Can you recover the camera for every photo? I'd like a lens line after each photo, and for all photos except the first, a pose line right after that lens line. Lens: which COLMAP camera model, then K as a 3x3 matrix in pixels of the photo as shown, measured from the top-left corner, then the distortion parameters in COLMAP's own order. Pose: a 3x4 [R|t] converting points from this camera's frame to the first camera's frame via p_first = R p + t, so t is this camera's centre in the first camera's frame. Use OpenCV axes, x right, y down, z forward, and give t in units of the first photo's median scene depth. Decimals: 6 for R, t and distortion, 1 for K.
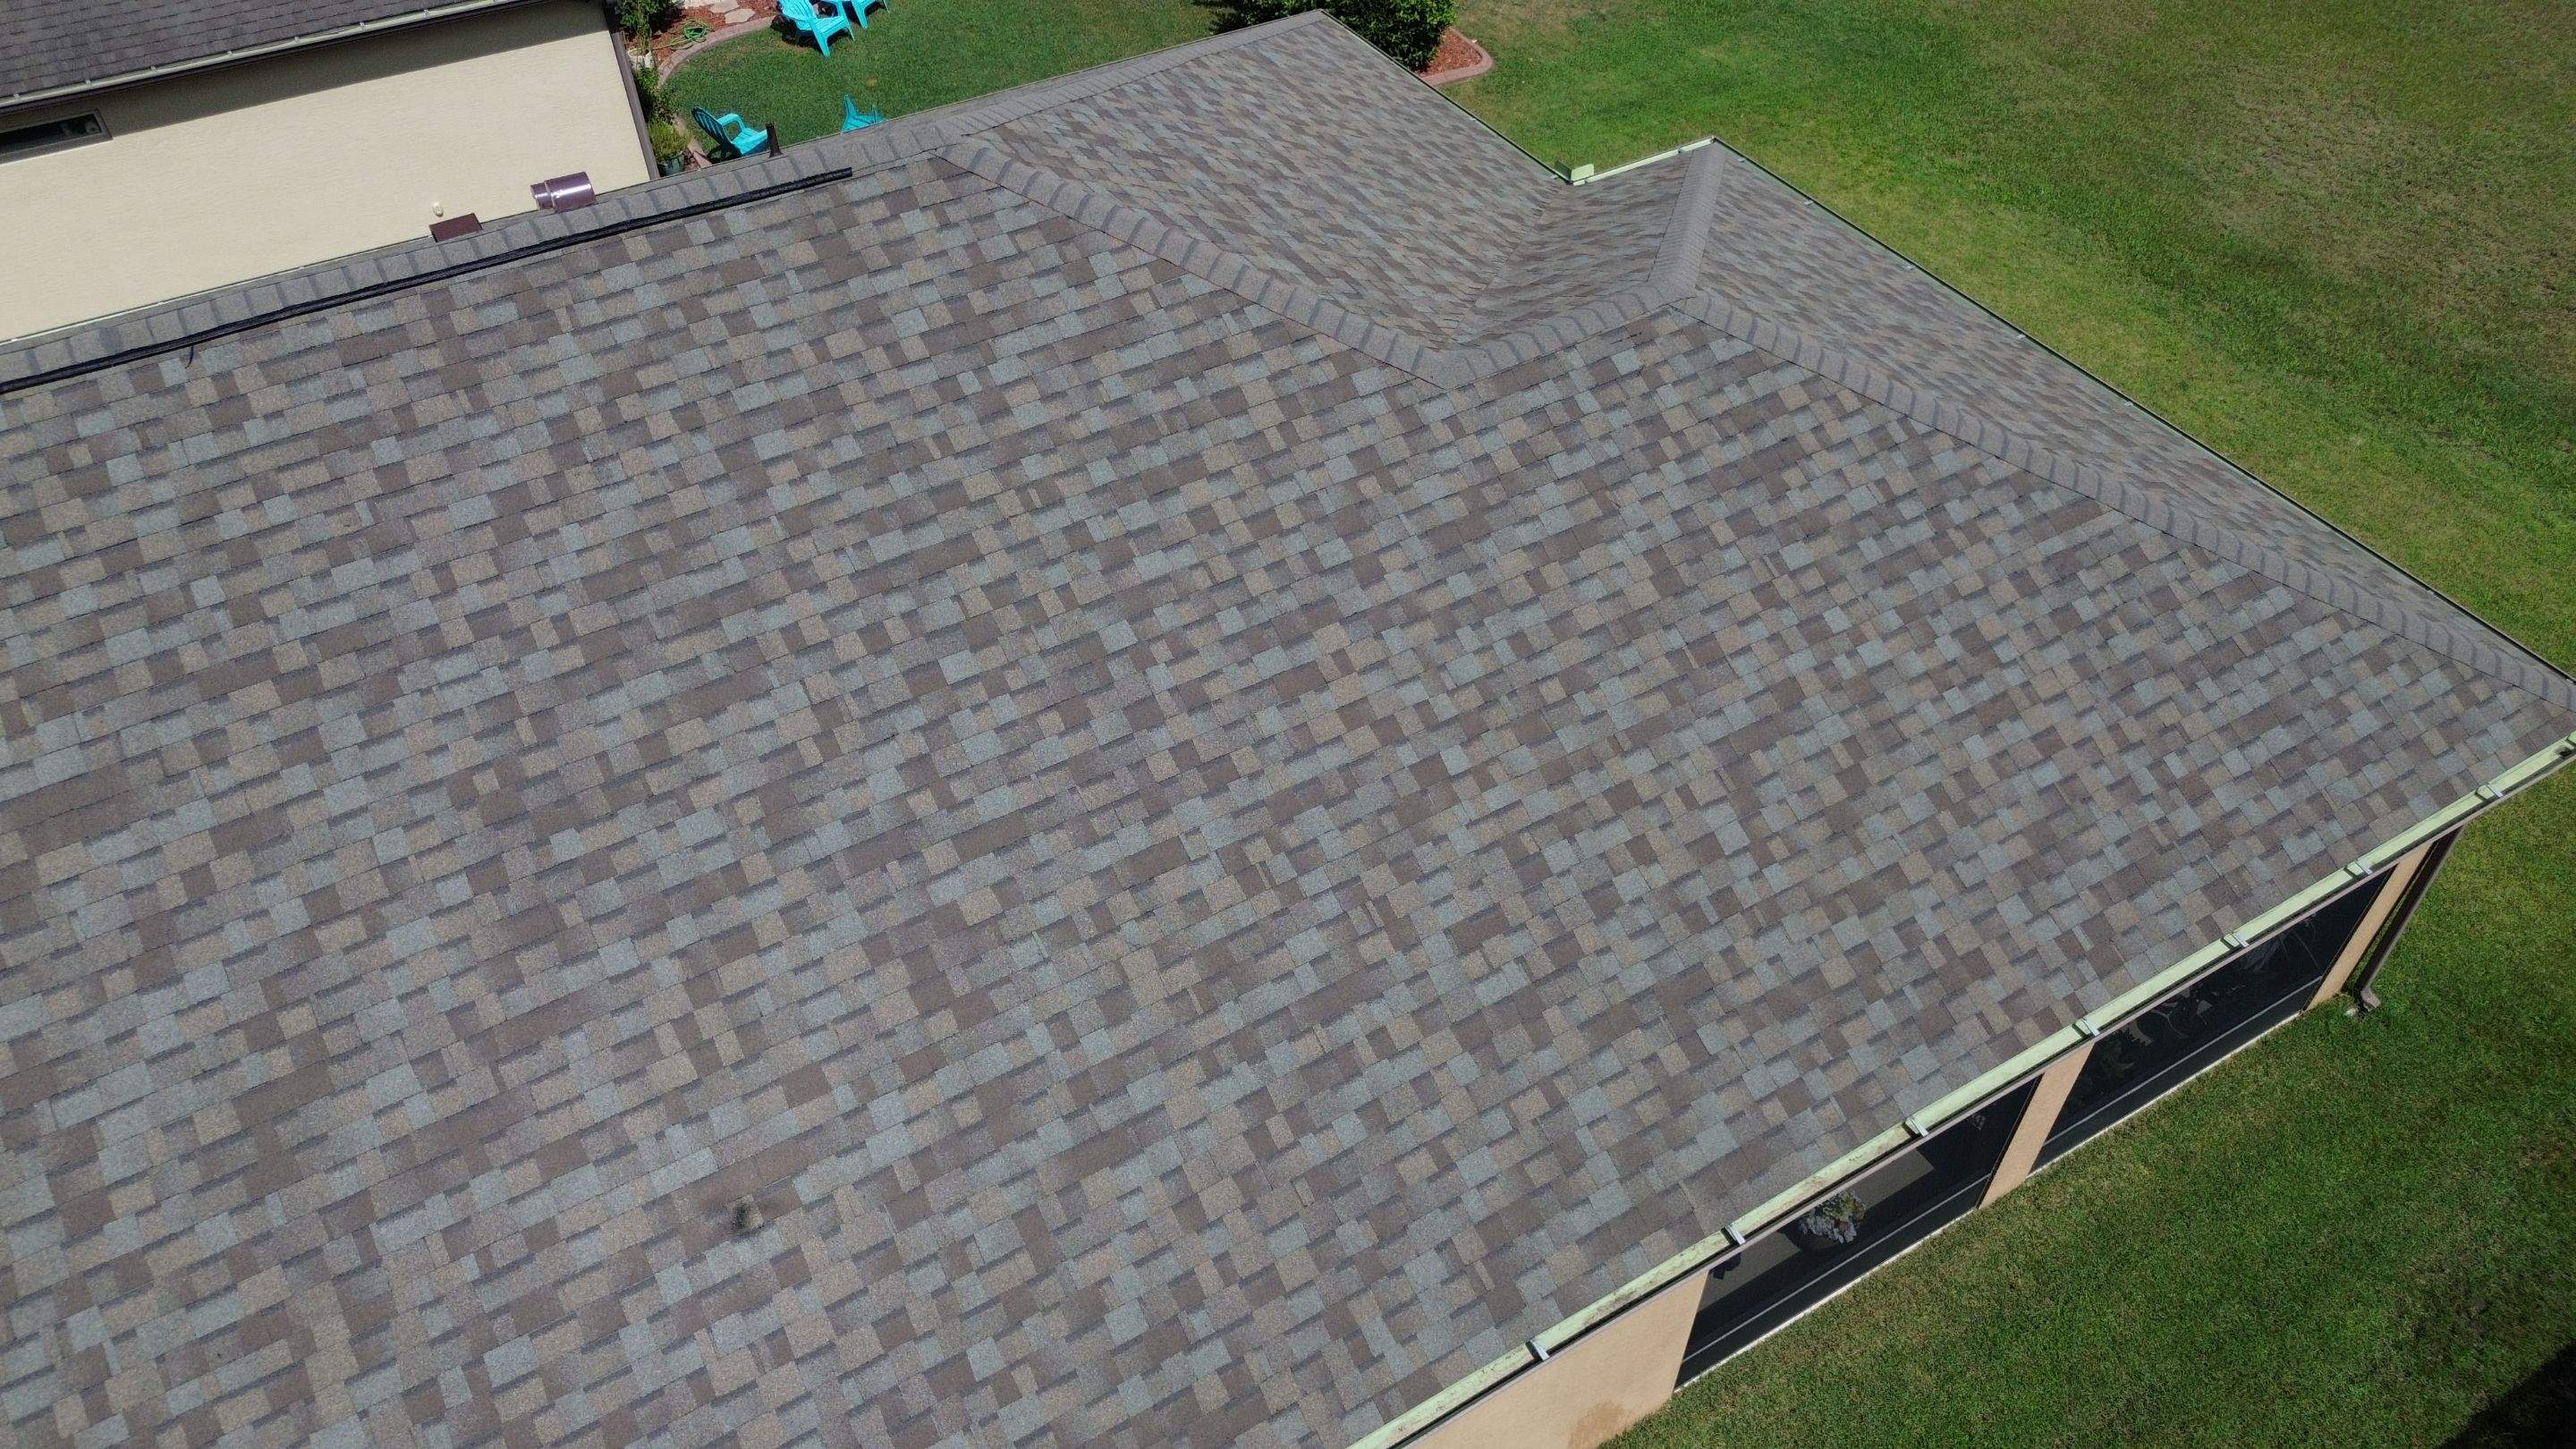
lens RADIAL K [[1823.6, 0, 1292.9], [0, 1823.6, 714.3], [0, 0, 1]] dist [0.075617, -0.072215]
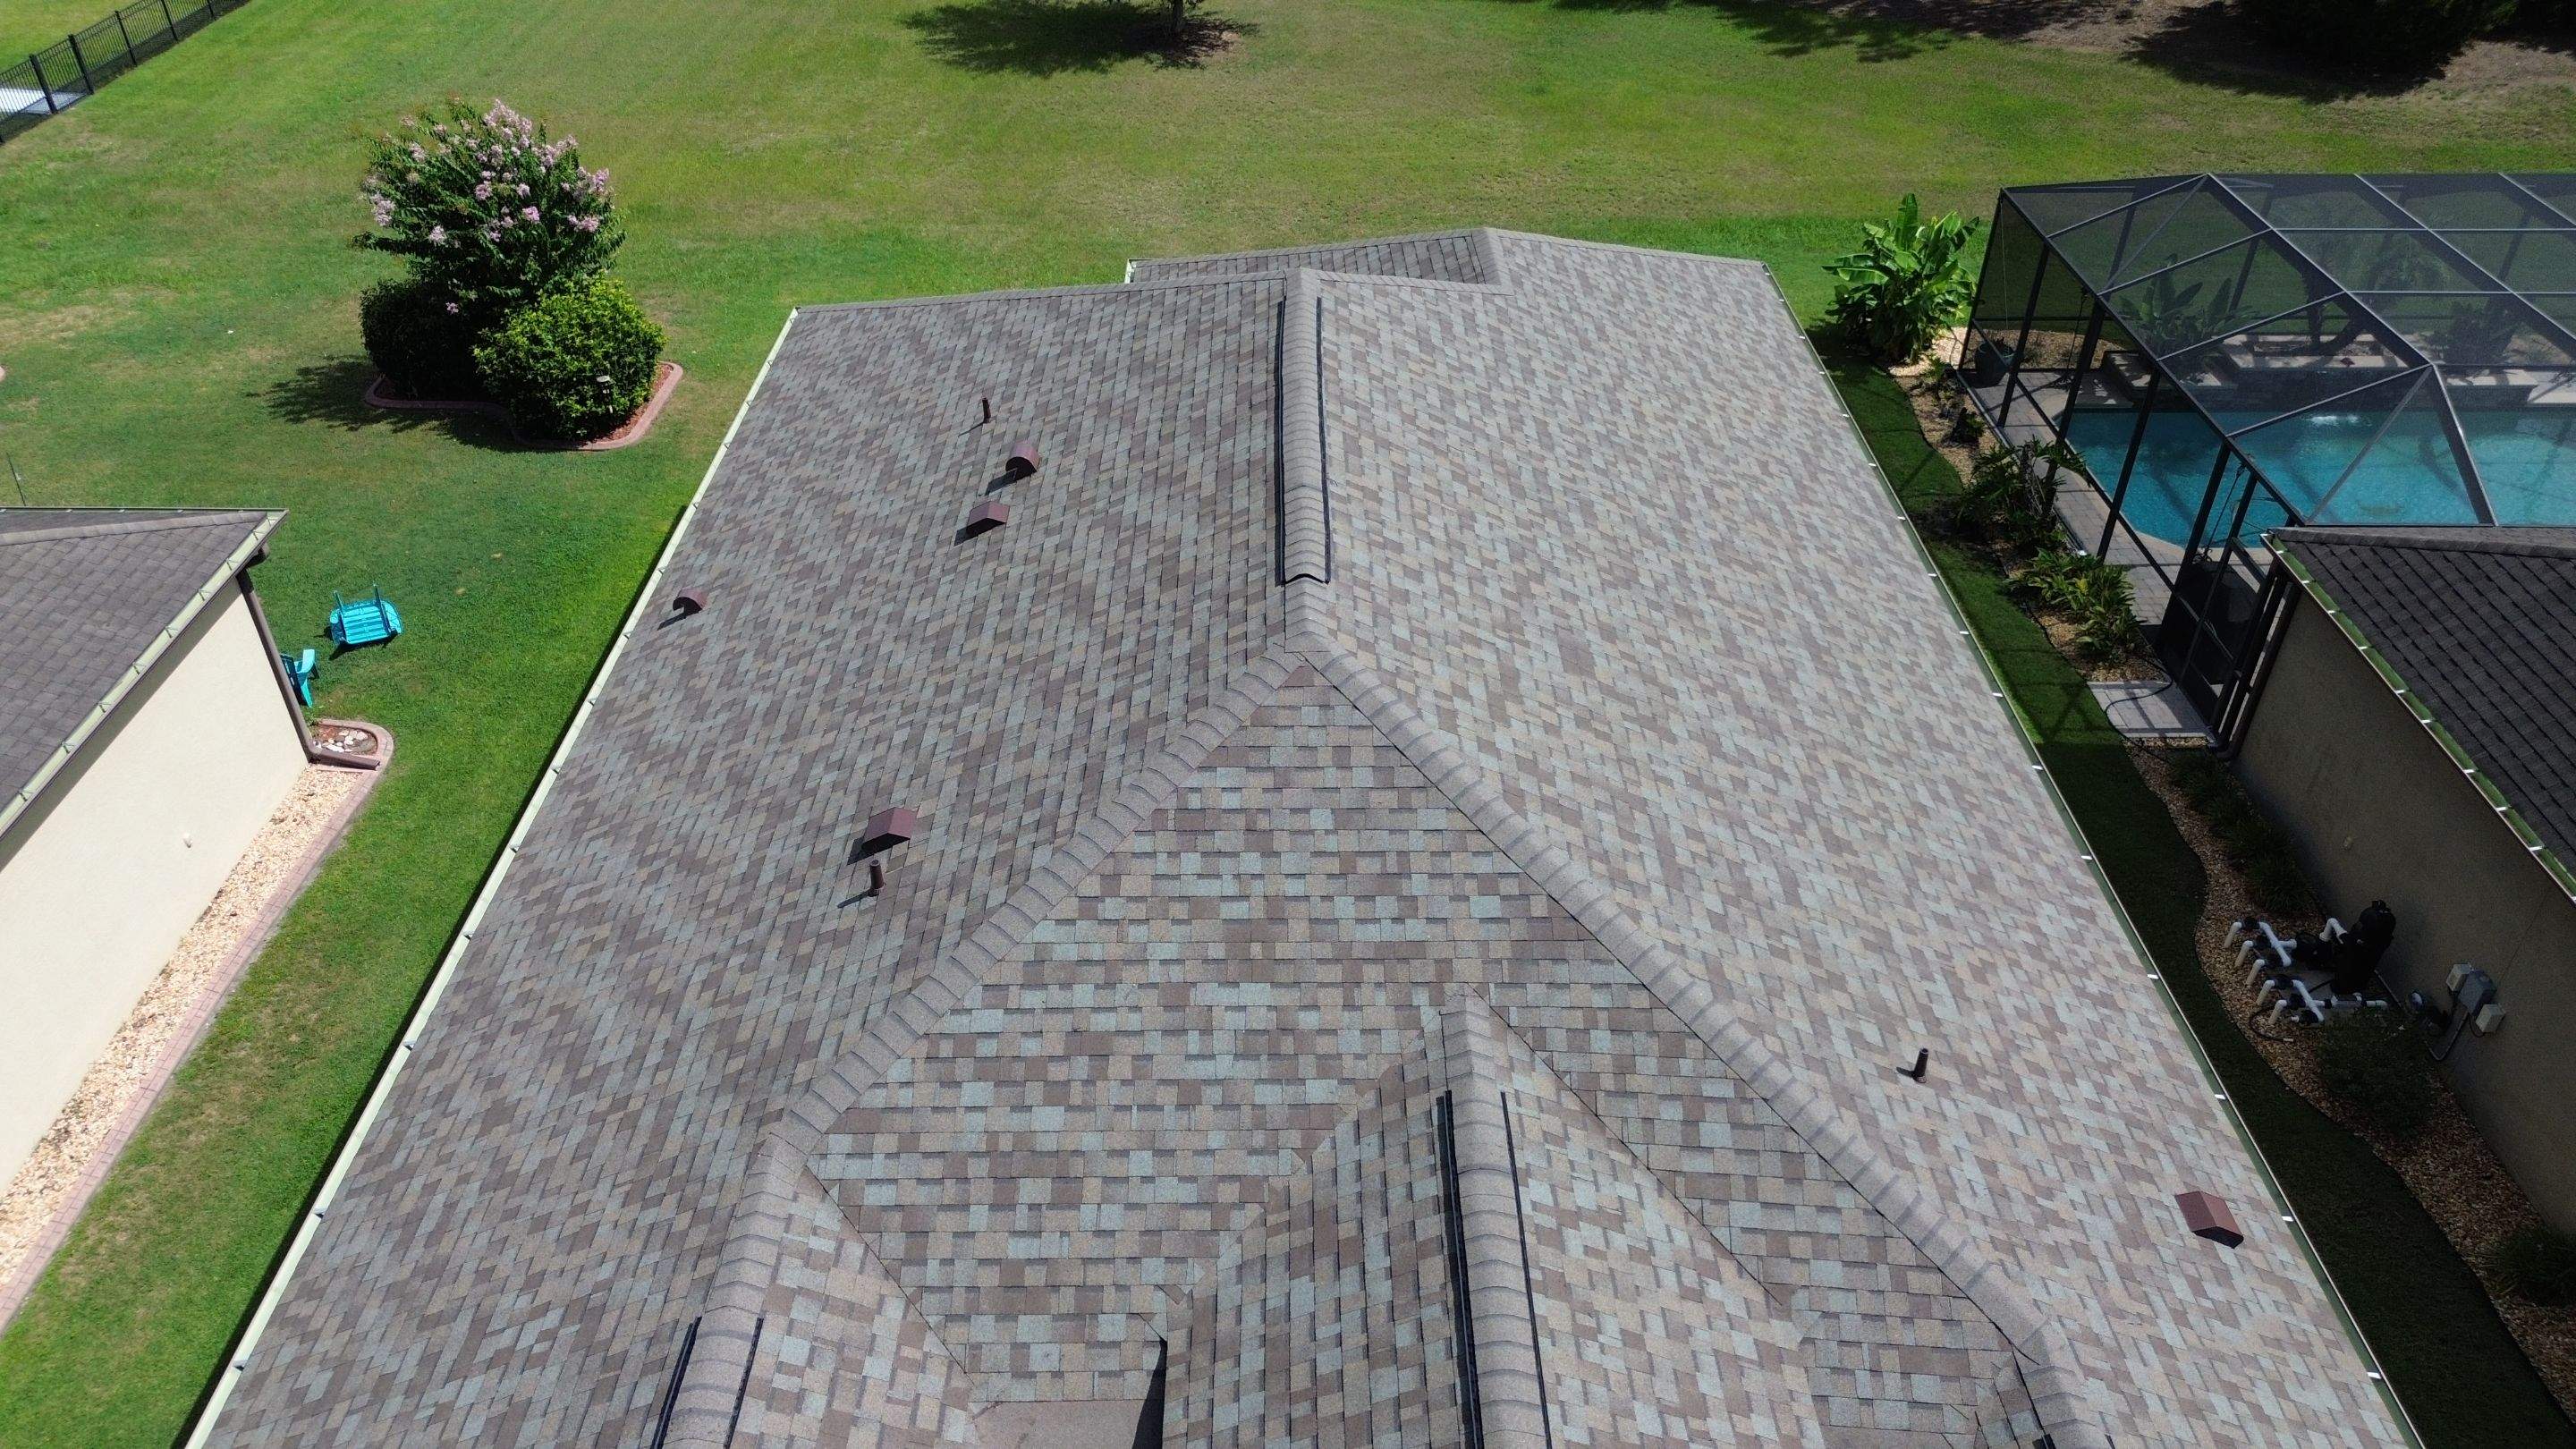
lens RADIAL K [[1823.6, 0, 1290.6], [0, 1823.6, 723.8], [0, 0, 1]] dist [0.075617, -0.072215]
pose [[0.501292, -0.504469, 0.703006, -1.788572], [0.603257, 0.786208, 0.134010, -0.255619], [-0.620313, 0.356915, 0.698444, 0.001801]]
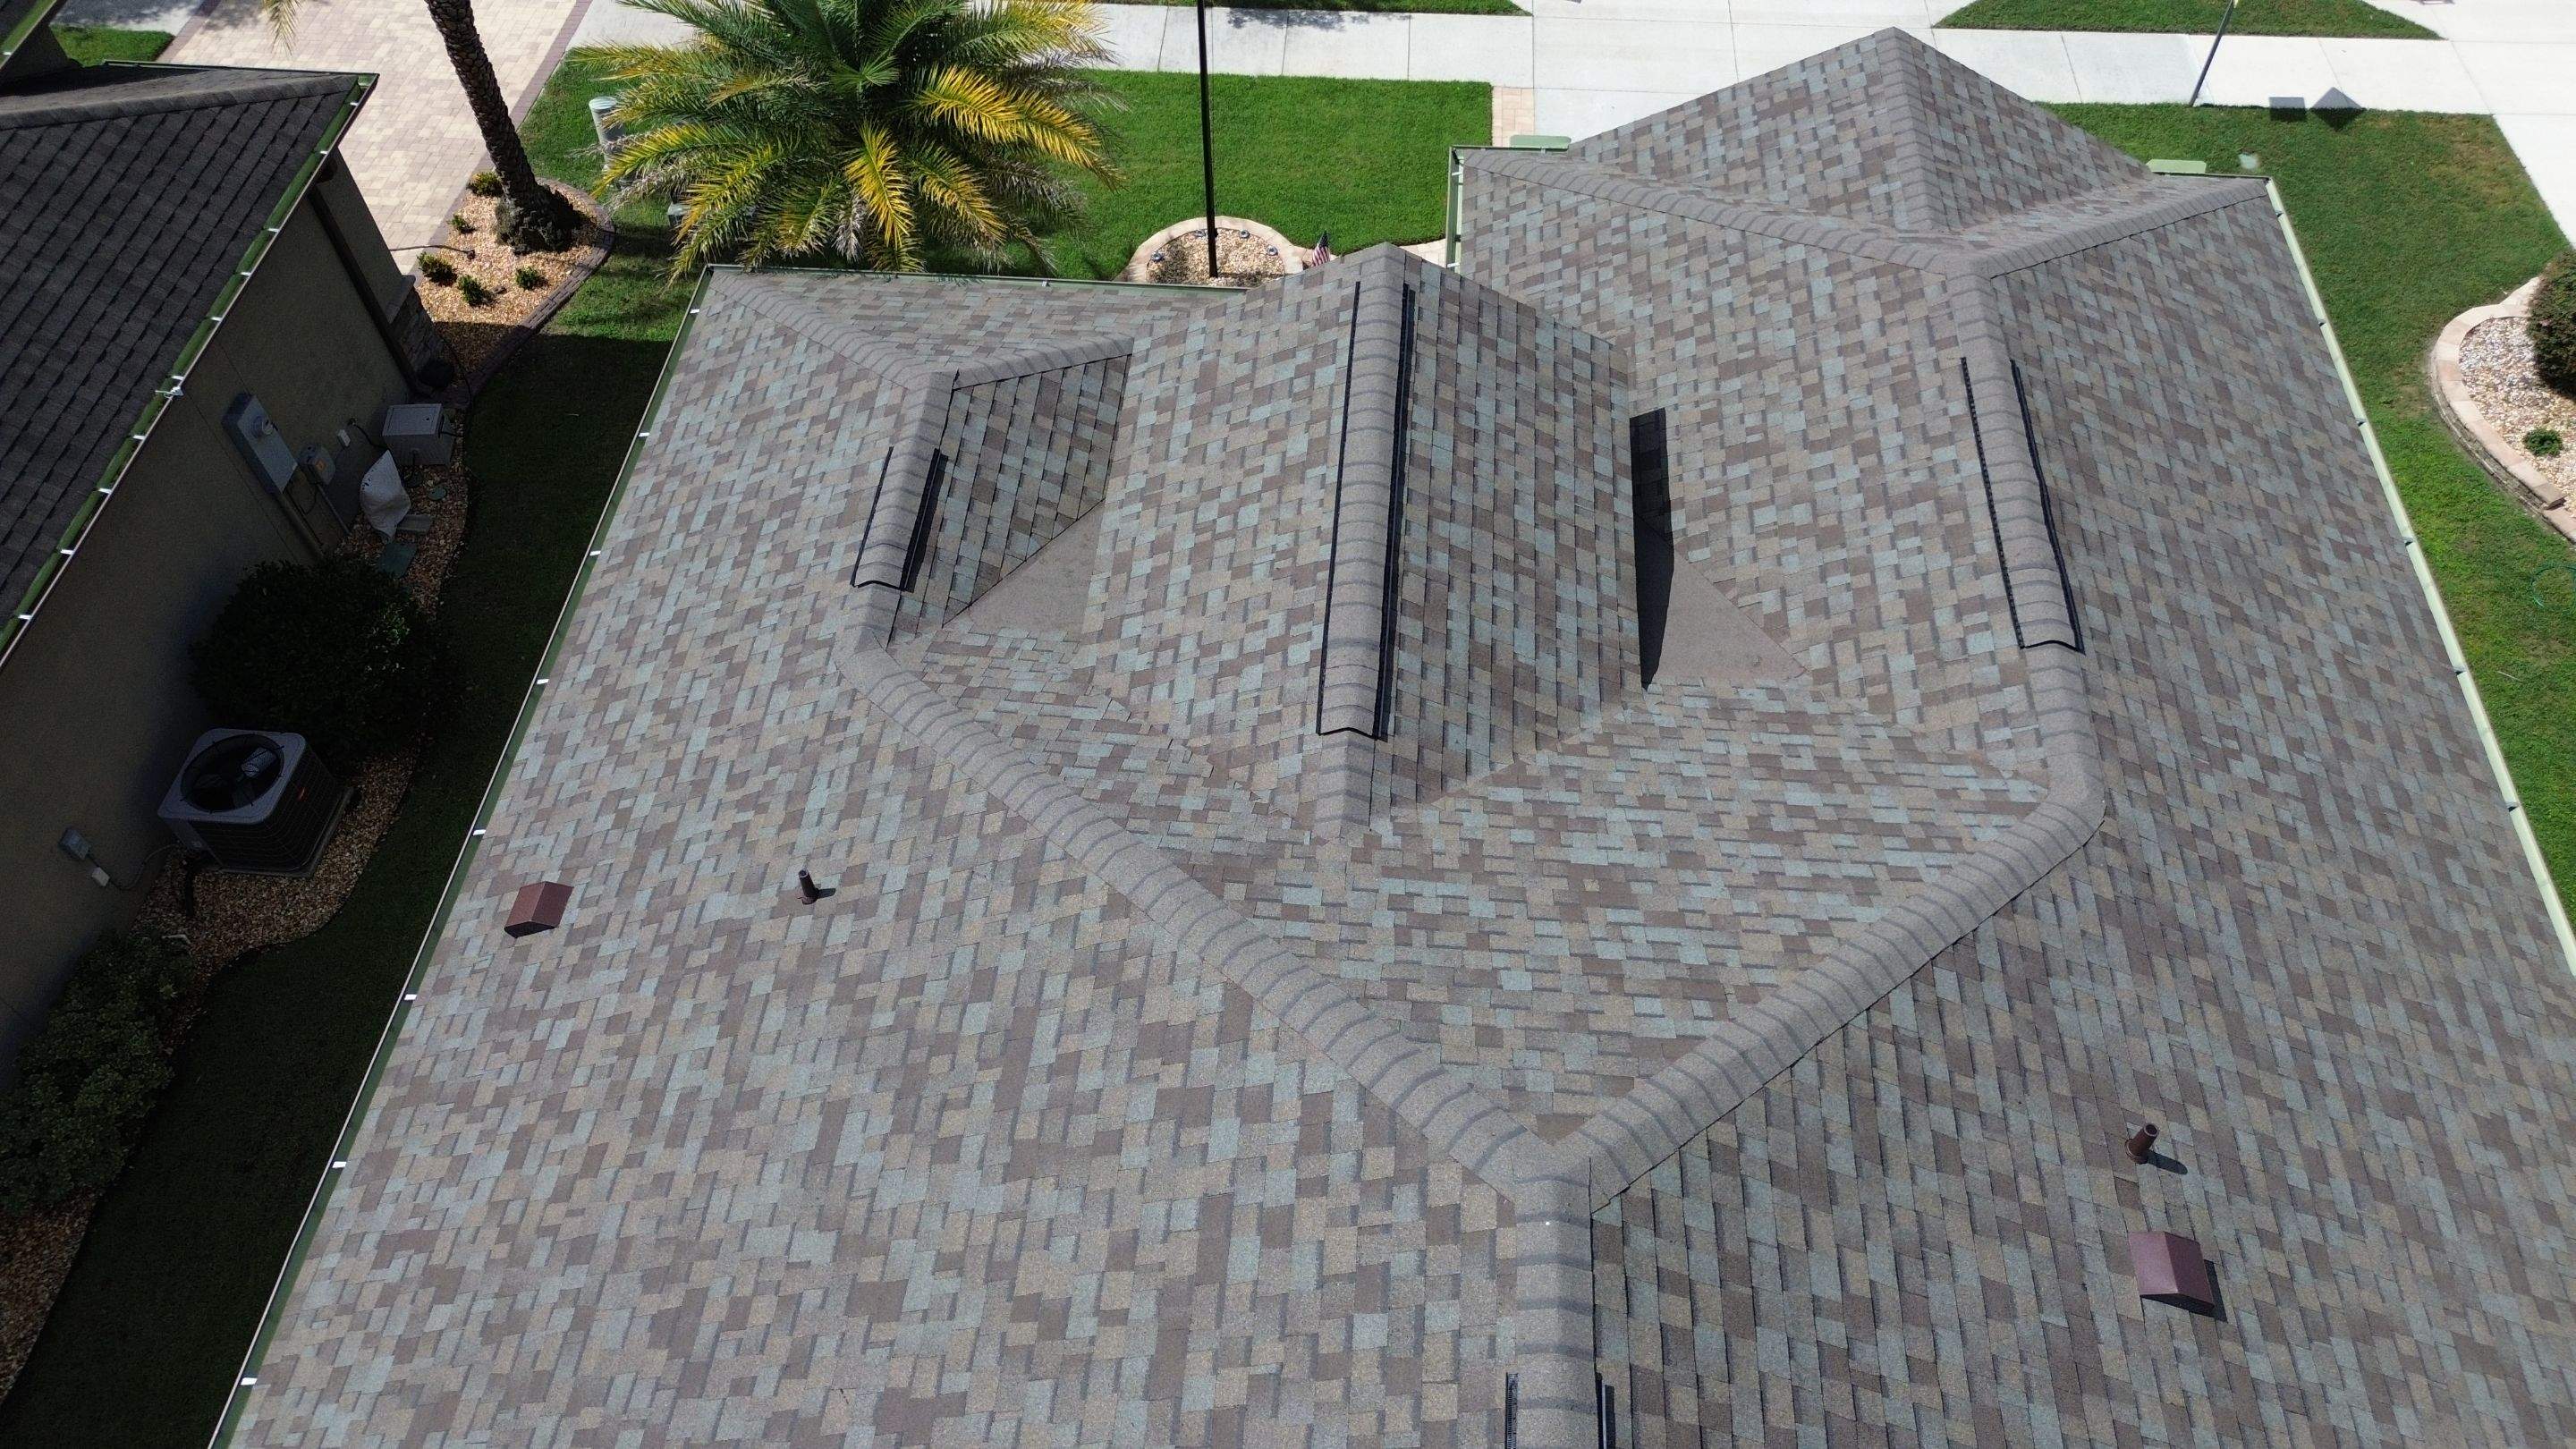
lens RADIAL K [[1823.6, 0, 1297.8], [0, 1823.6, 726.4], [0, 0, 1]] dist [0.075617, -0.072215]
pose [[-0.567345, 0.662118, -0.489612, -0.500273], [-0.573947, 0.108415, 0.811684, -0.707338], [0.590511, 0.741516, 0.318512, 0.450506]]
